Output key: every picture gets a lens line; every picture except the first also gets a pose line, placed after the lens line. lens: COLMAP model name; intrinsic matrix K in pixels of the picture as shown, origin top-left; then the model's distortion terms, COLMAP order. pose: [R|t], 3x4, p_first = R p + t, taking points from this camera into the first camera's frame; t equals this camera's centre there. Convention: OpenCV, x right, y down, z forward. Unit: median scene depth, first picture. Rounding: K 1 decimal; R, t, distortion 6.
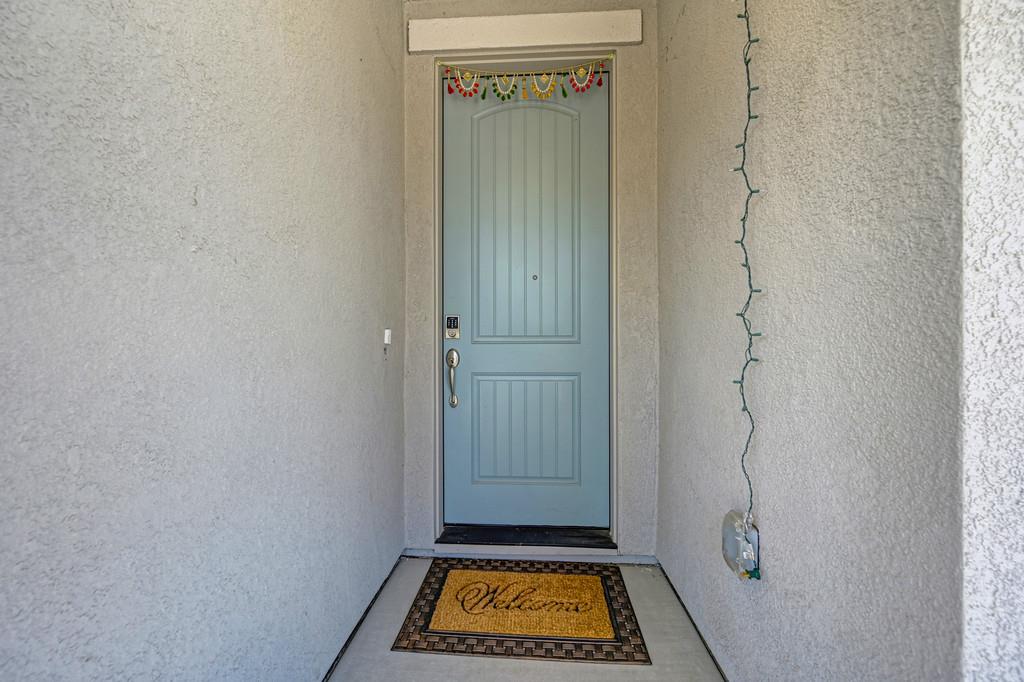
lens RADIAL K [[399.9, 0, 512.0], [0, 399.9, 341.0], [0, 0, 1]] dist [-0.000609, -0.000054]
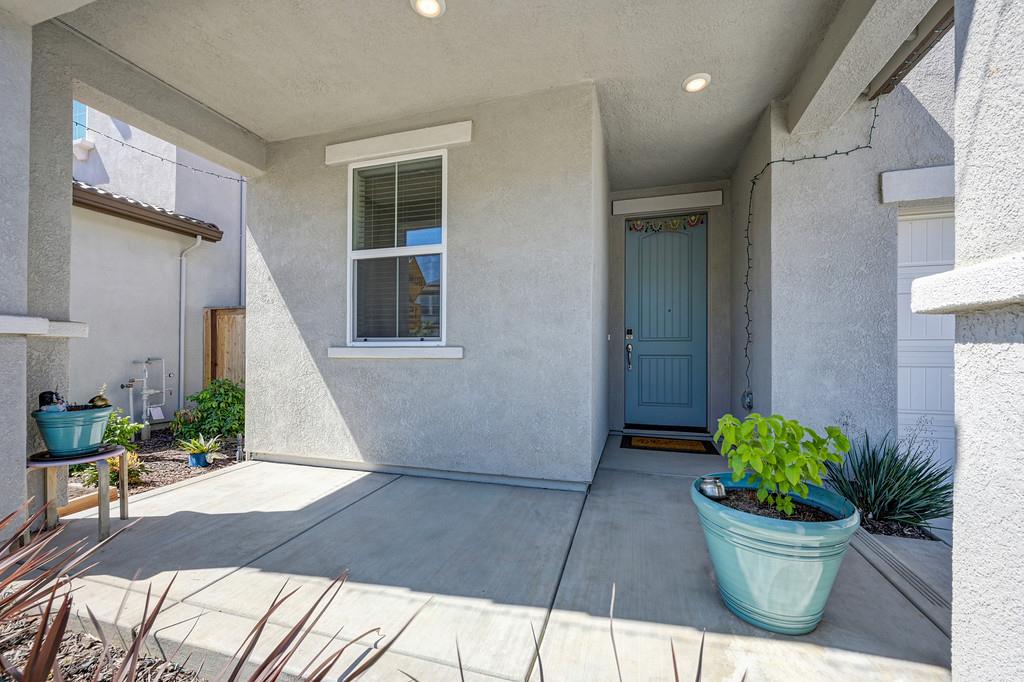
lens RADIAL K [[412.1, 0, 513.1], [0, 412.1, 353.0], [0, 0, 1]] dist [-0.002259, -0.000213]
pose [[0.973632, 0.002925, -0.228104, -0.268002], [-0.003405, 0.999993, -0.001713, 0.077968], [0.228098, 0.002444, 0.973635, -1.410918]]
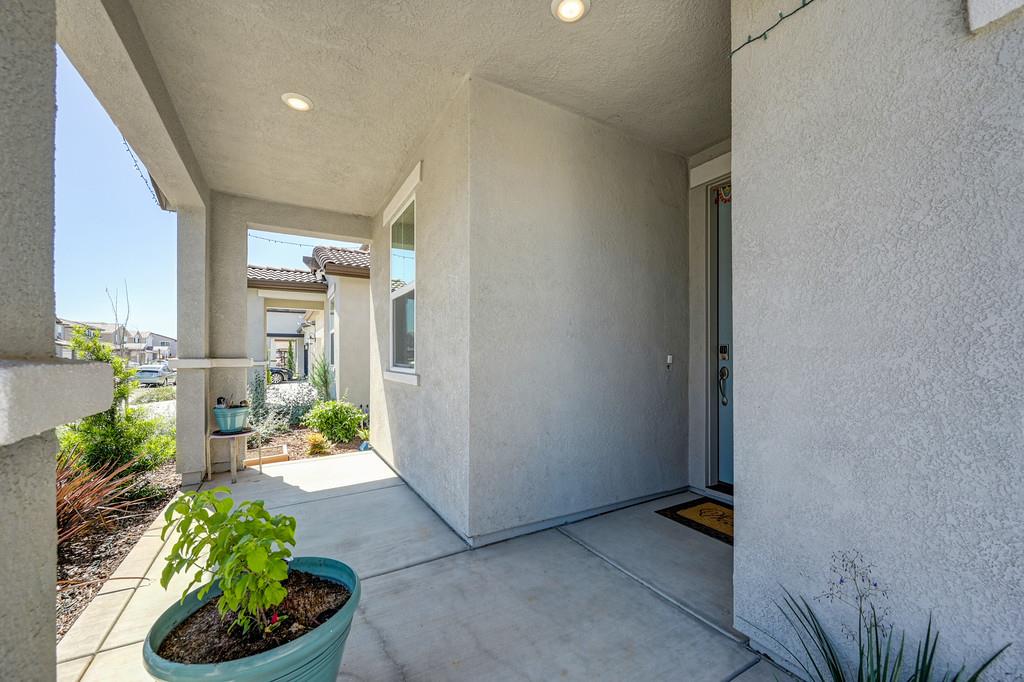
lens RADIAL K [[412.1, 0, 513.1], [0, 412.1, 353.0], [0, 0, 1]] dist [-0.002259, -0.000213]
pose [[0.541295, -0.004481, -0.840821, 0.765958], [-0.000419, 0.999984, -0.005599, -0.024336], [0.840833, 0.003383, 0.541285, -0.539014]]
